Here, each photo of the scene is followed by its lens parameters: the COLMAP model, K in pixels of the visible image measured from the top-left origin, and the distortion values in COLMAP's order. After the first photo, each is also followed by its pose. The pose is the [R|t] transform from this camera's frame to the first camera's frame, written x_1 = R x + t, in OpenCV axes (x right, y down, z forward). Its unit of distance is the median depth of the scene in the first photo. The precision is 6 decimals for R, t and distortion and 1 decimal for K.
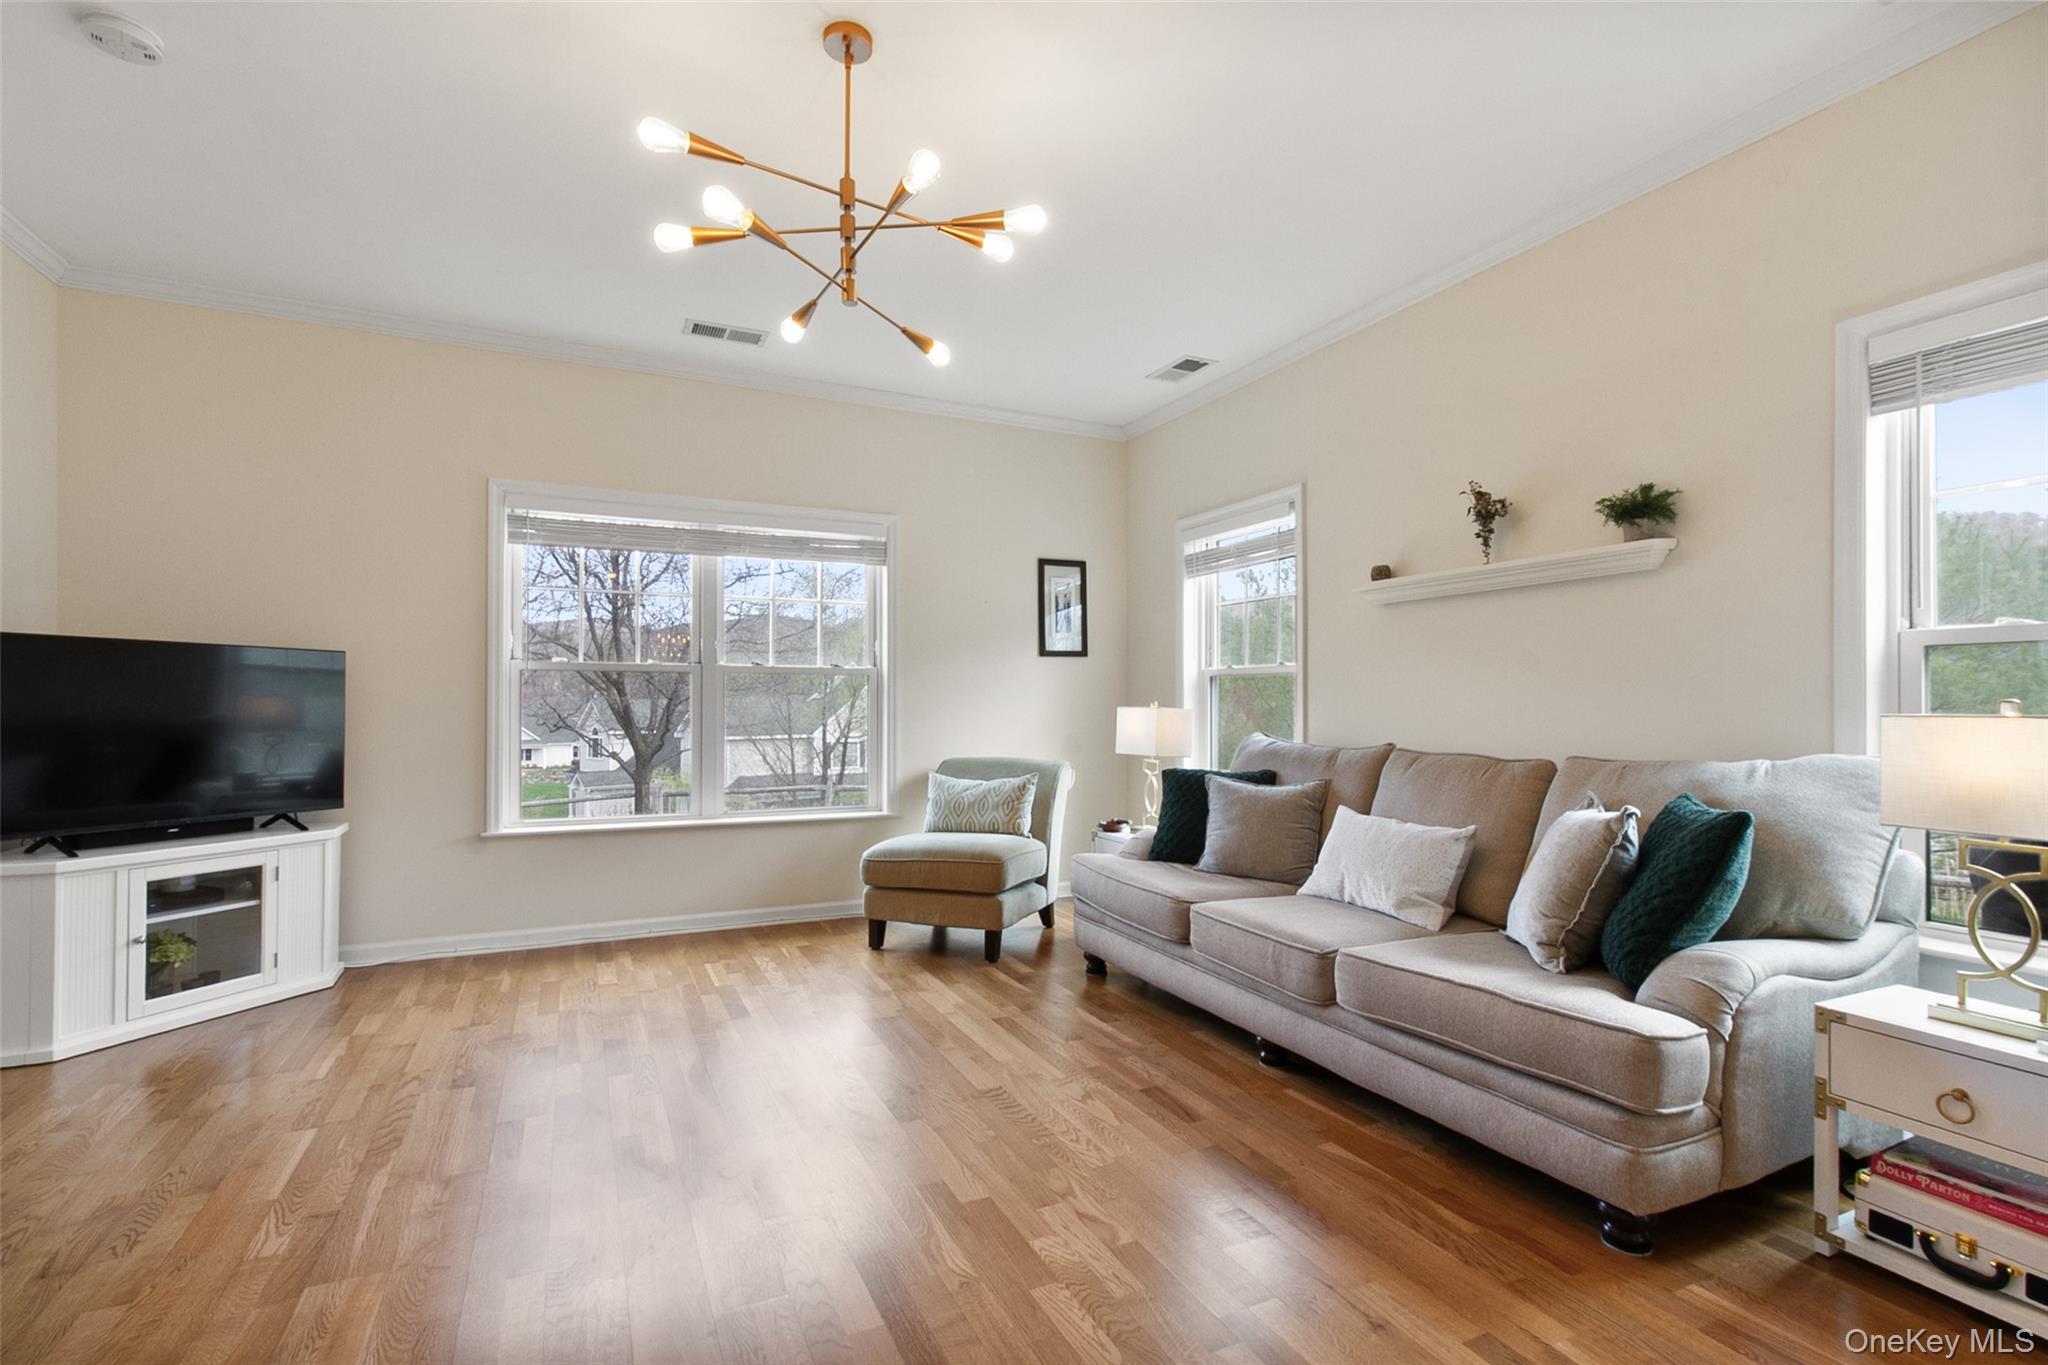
lens RADIAL K [[956.4, 0, 1038.5], [0, 956.4, 702.7], [0, 0, 1]] dist [0.006556, 0.000154]
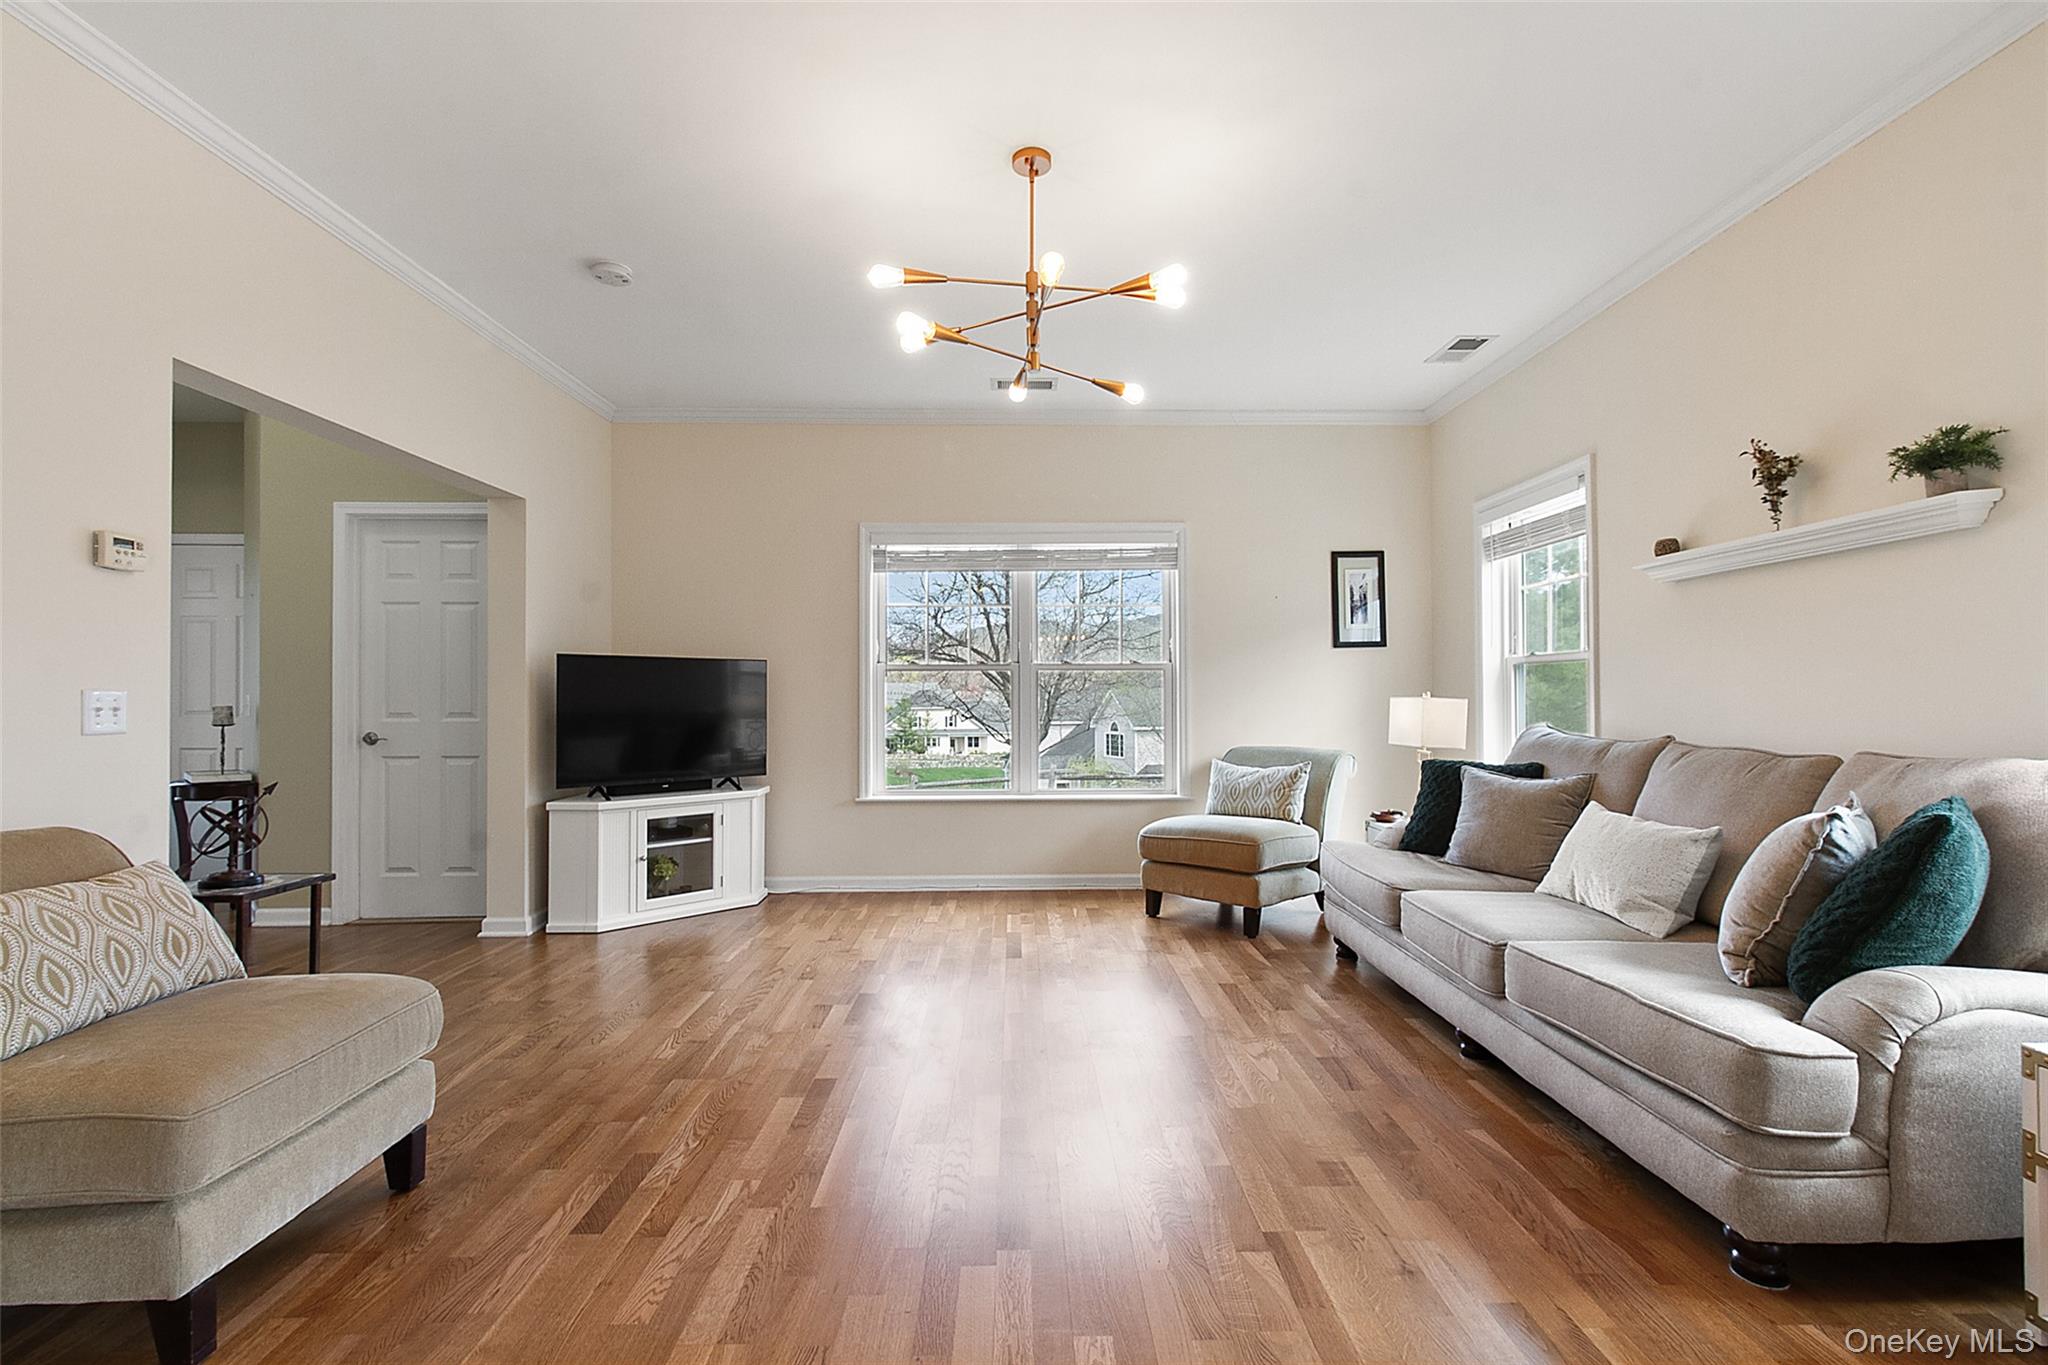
lens RADIAL K [[956.4, 0, 1041.4], [0, 956.4, 689.3], [0, 0, 1]] dist [0.006556, 0.000154]
pose [[0.907695, -0.009808, -0.419516, 0.250066], [0.007372, 0.999945, -0.007428, 0.000884], [0.419566, 0.003649, 0.907717, -0.086601]]
